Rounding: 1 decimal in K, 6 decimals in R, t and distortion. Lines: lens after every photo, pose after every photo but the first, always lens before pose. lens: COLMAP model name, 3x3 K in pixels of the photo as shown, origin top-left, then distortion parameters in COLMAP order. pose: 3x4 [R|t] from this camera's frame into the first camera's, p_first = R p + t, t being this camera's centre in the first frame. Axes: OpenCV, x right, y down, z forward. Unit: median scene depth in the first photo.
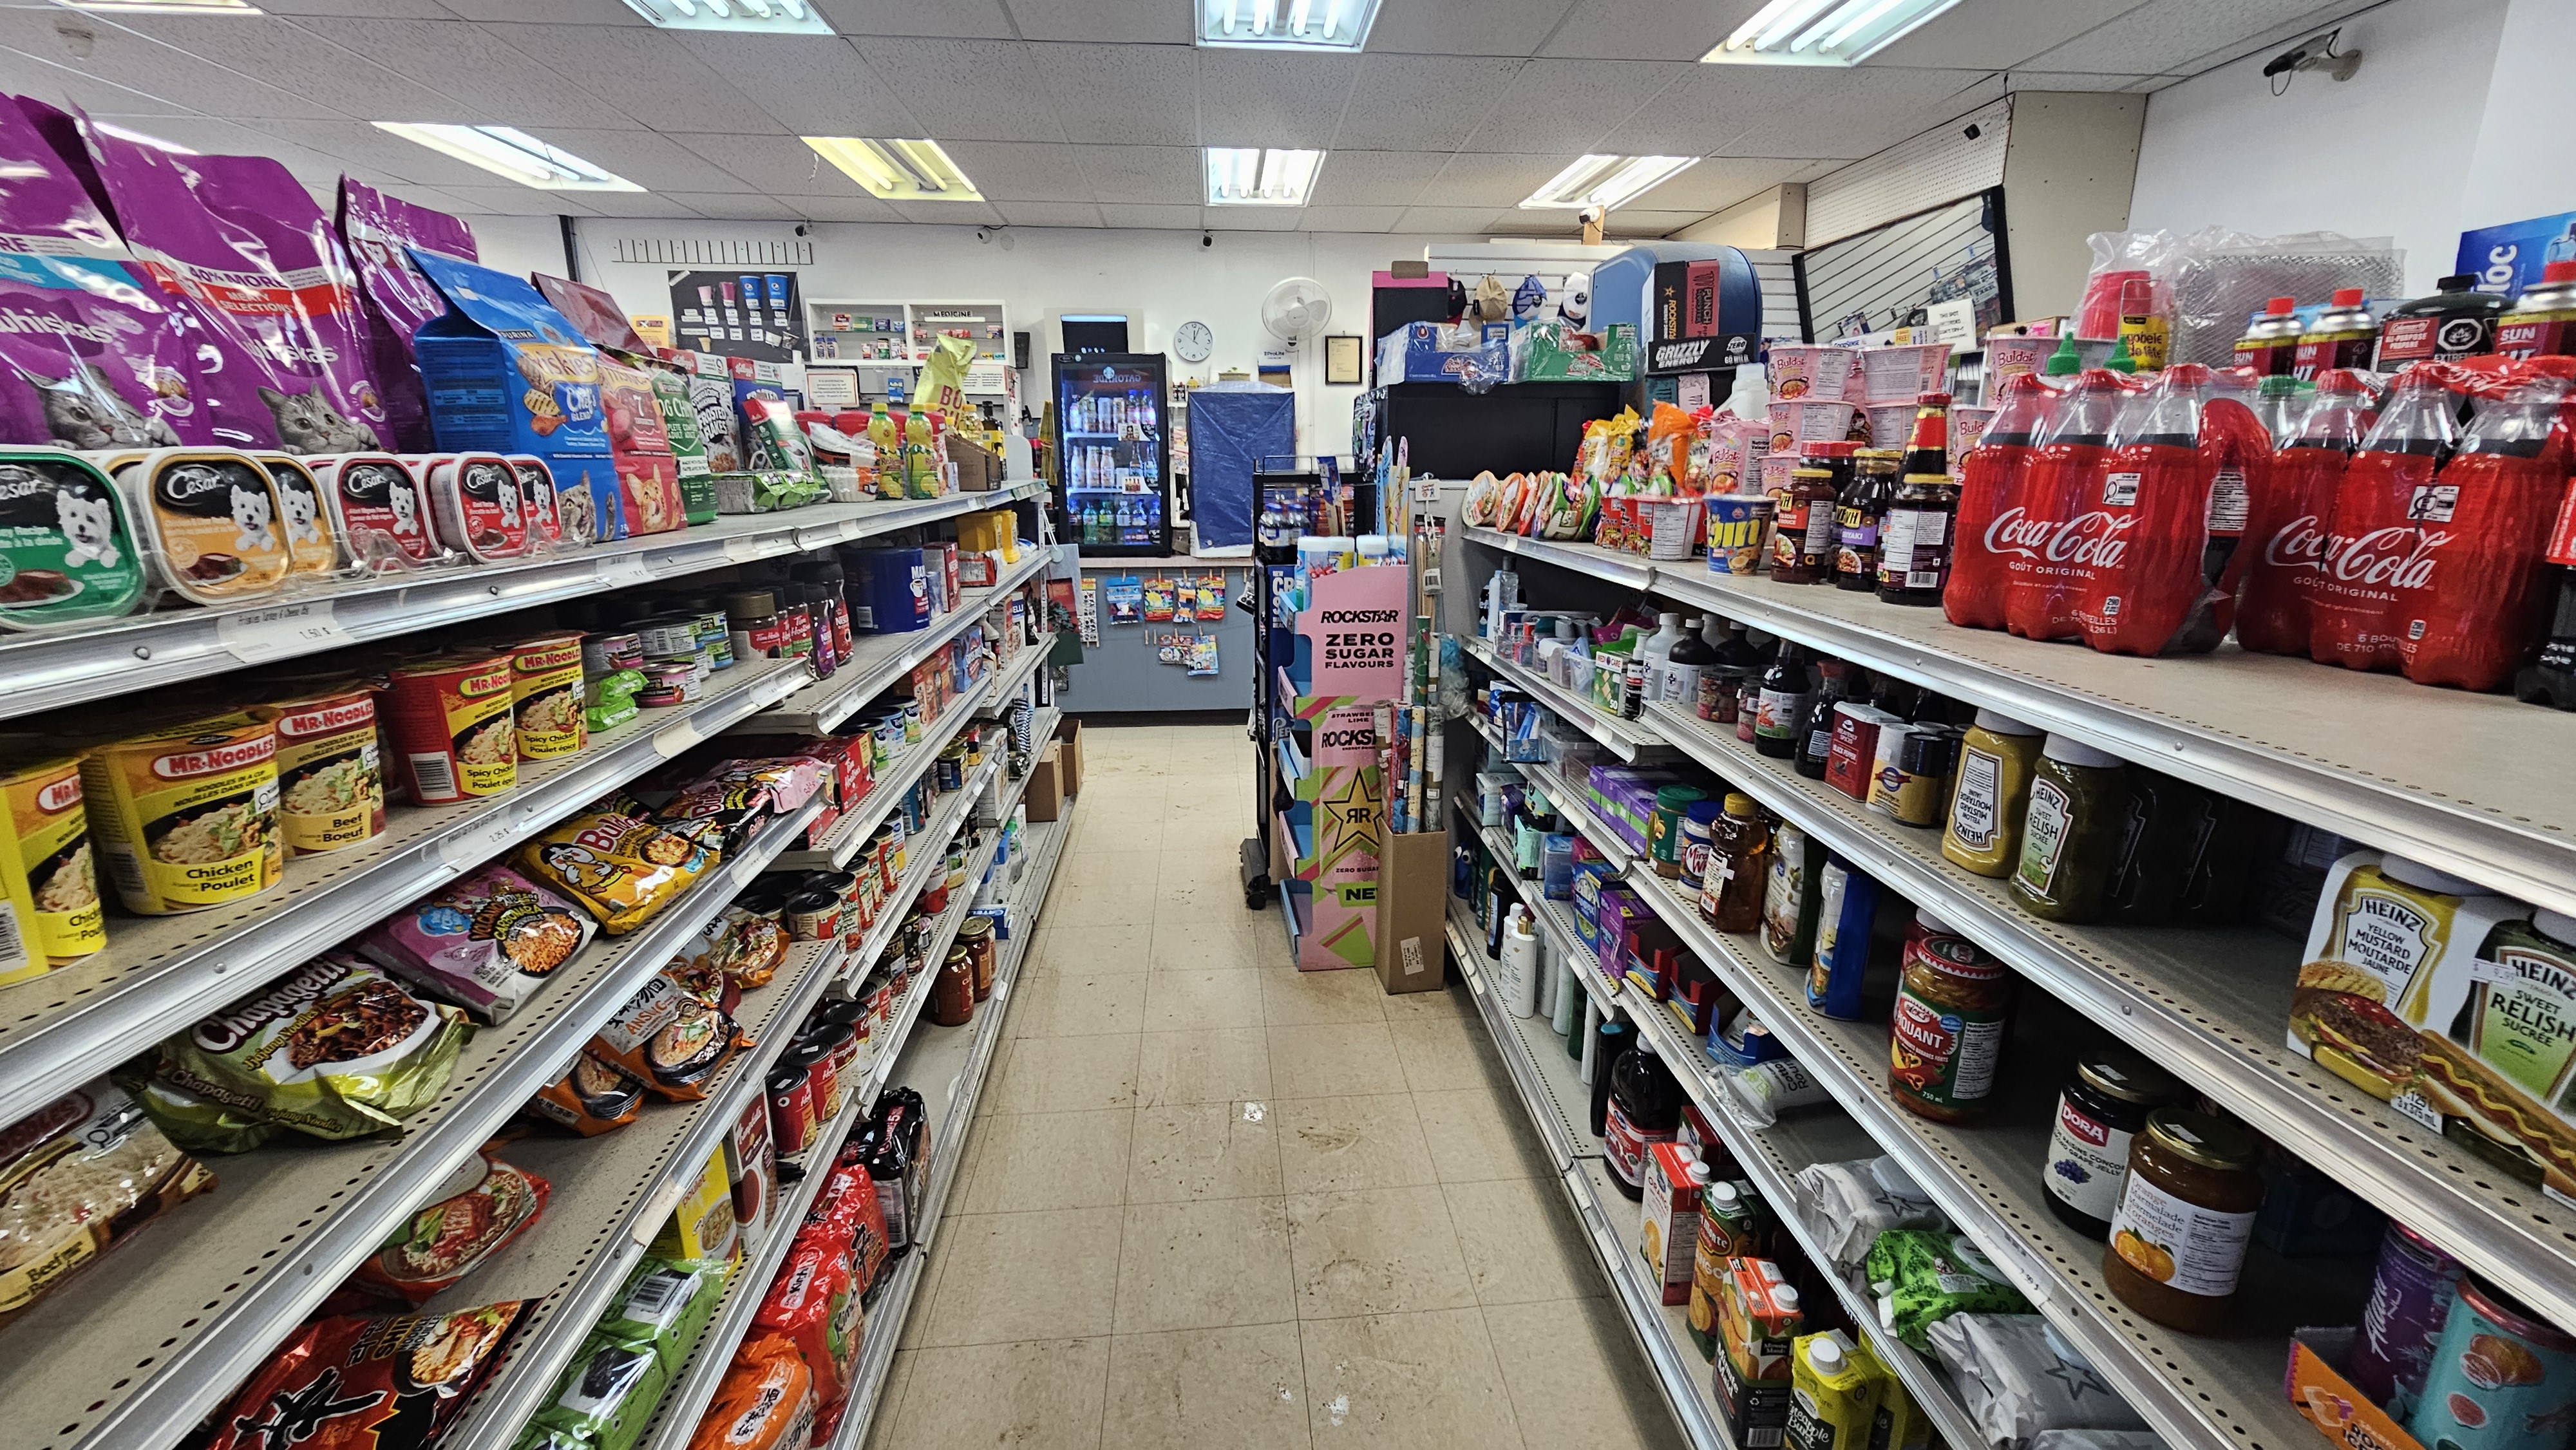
lens RADIAL K [[1056.5, 0, 1311.7], [0, 1056.5, 713.7], [0, 0, 1]] dist [-0.000860, 0.000391]
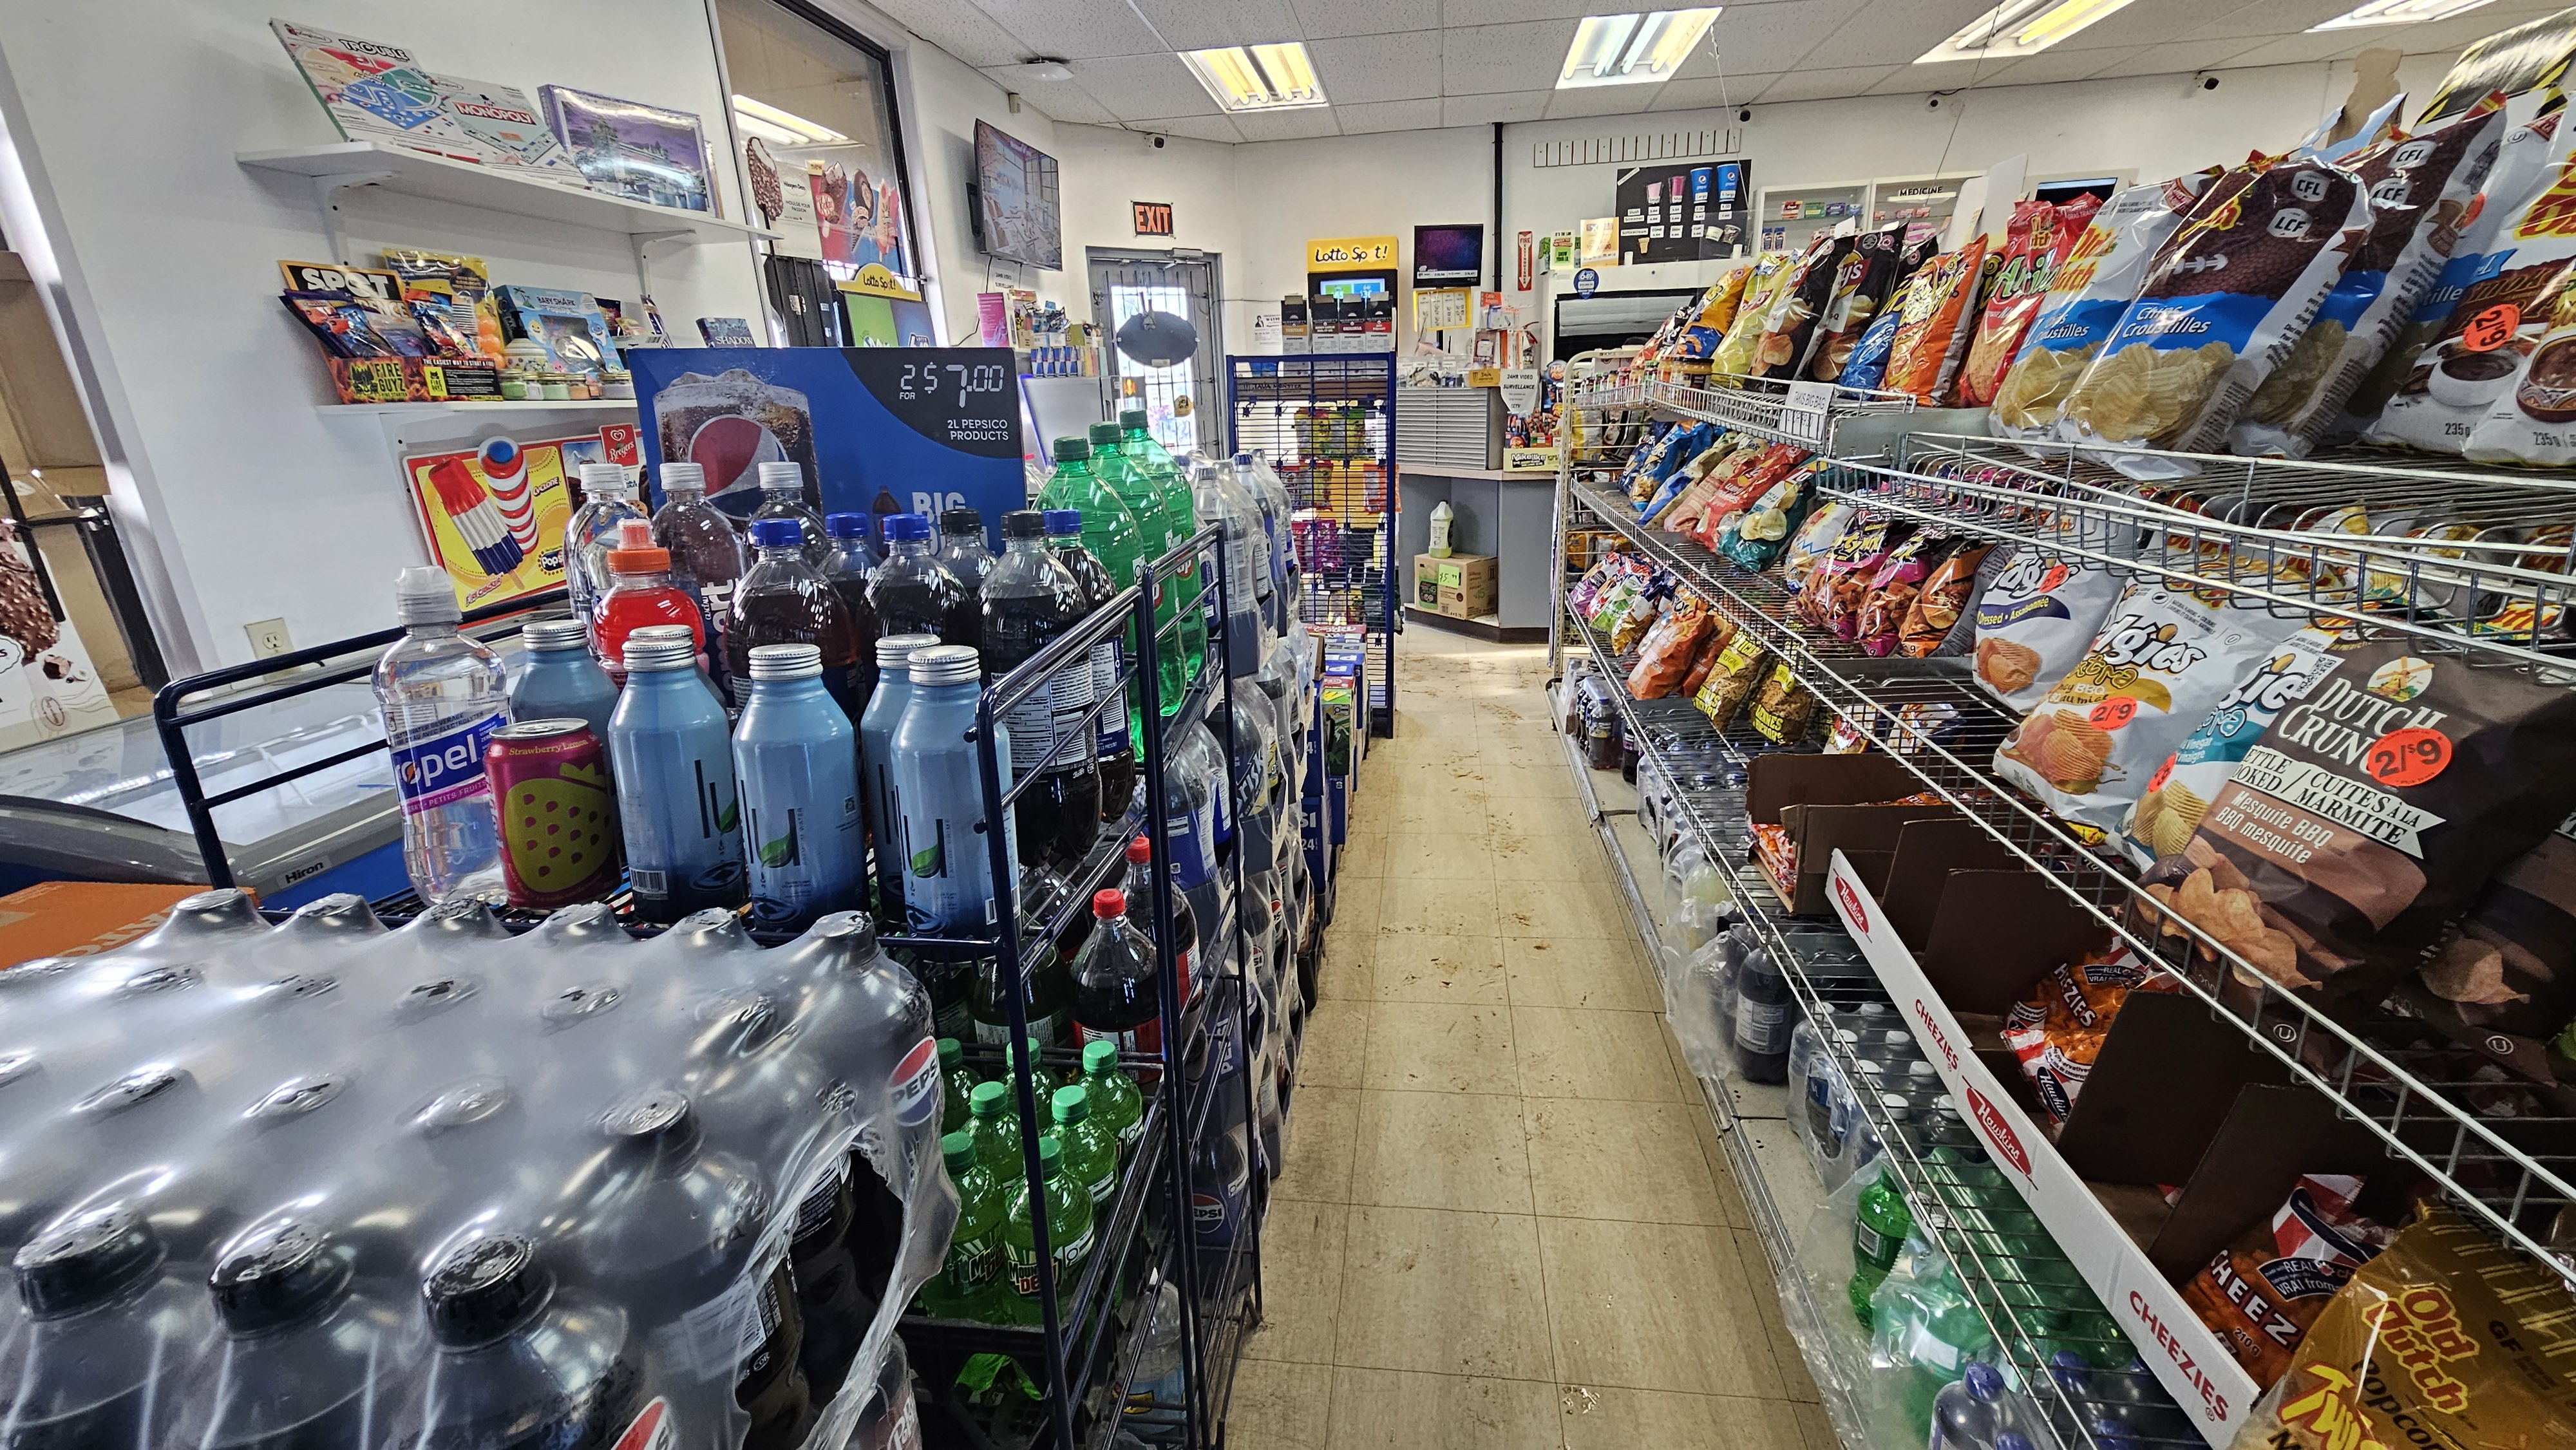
lens RADIAL K [[1056.5, 0, 1306.0], [0, 1056.5, 718.2], [0, 0, 1]] dist [-0.000860, 0.000391]
pose [[0.976056, 0.020902, -0.216514, -0.665705], [-0.006371, 0.997693, 0.067593, 0.028315], [0.217428, -0.064595, 0.973937, -0.061364]]
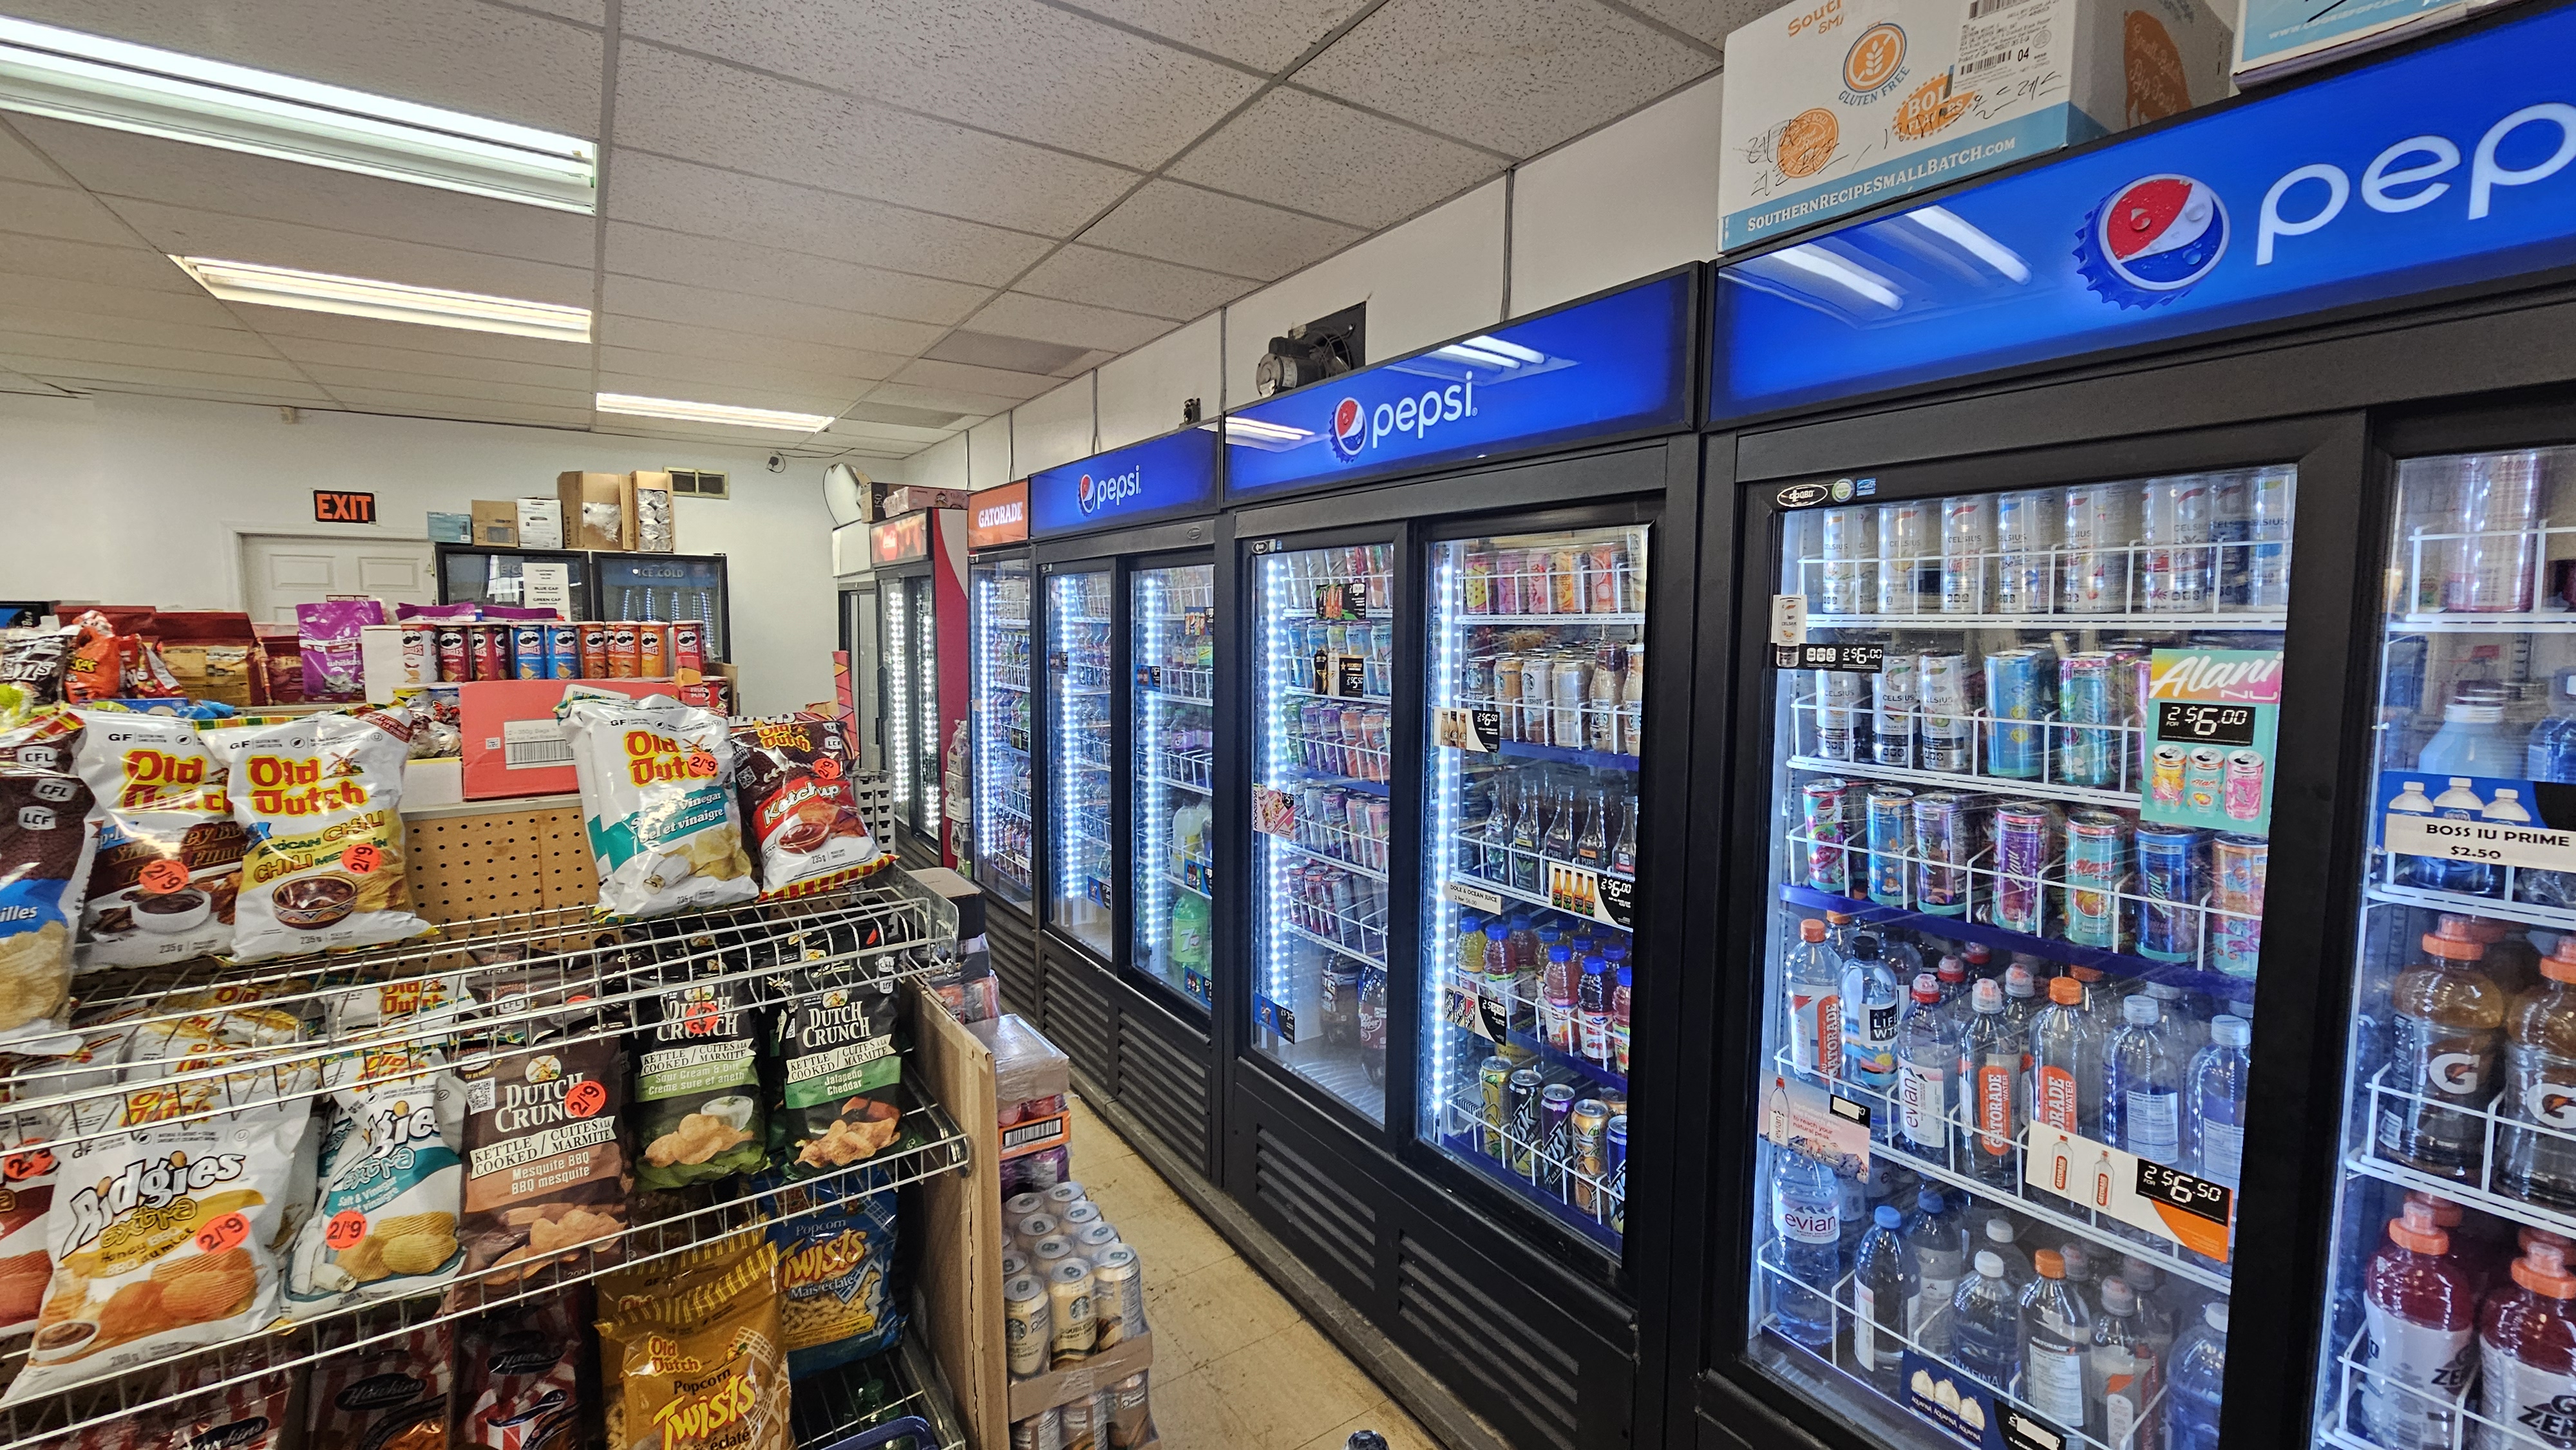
lens RADIAL K [[1056.5, 0, 1289.4], [0, 1056.5, 712.6], [0, 0, 1]] dist [-0.000860, 0.000391]
pose [[-0.482731, -0.086491, 0.871488, -1.547803], [0.198640, 0.958363, 0.205142, -0.416106], [-0.852944, 0.272140, -0.445451, 0.428922]]
